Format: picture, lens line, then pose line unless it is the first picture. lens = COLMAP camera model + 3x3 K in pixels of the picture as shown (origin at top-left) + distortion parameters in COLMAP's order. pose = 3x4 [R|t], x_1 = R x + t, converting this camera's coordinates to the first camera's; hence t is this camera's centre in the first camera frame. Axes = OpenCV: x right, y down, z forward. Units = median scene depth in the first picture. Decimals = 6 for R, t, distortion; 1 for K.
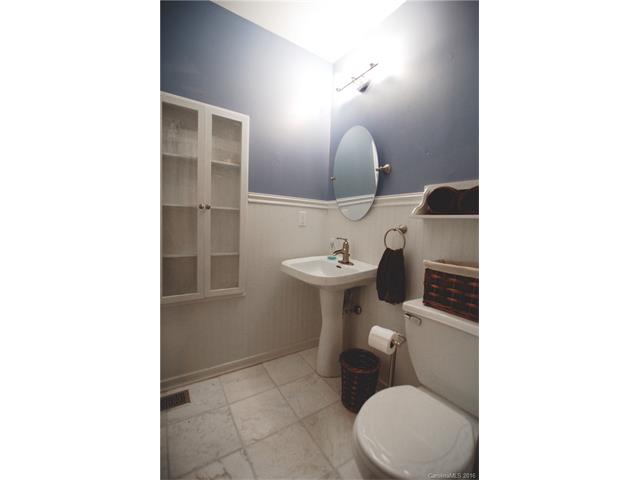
lens RADIAL K [[240.5, 0, 320.0], [0, 240.5, 240.0], [0, 0, 1]] dist [0.000058, -0.000027]
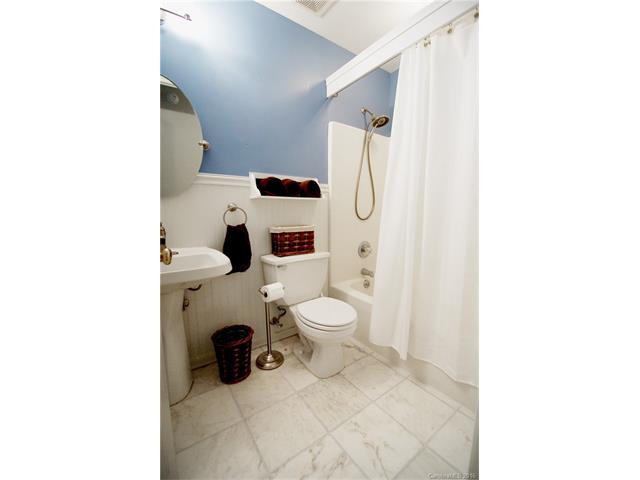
lens RADIAL K [[240.5, 0, 320.0], [0, 240.5, 240.0], [0, 0, 1]] dist [0.000058, -0.000027]
pose [[-0.031363, -0.199256, 0.979446, -0.844375], [0.064412, 0.977488, 0.200920, -0.098101], [-0.997430, 0.069389, -0.017822, 0.657803]]
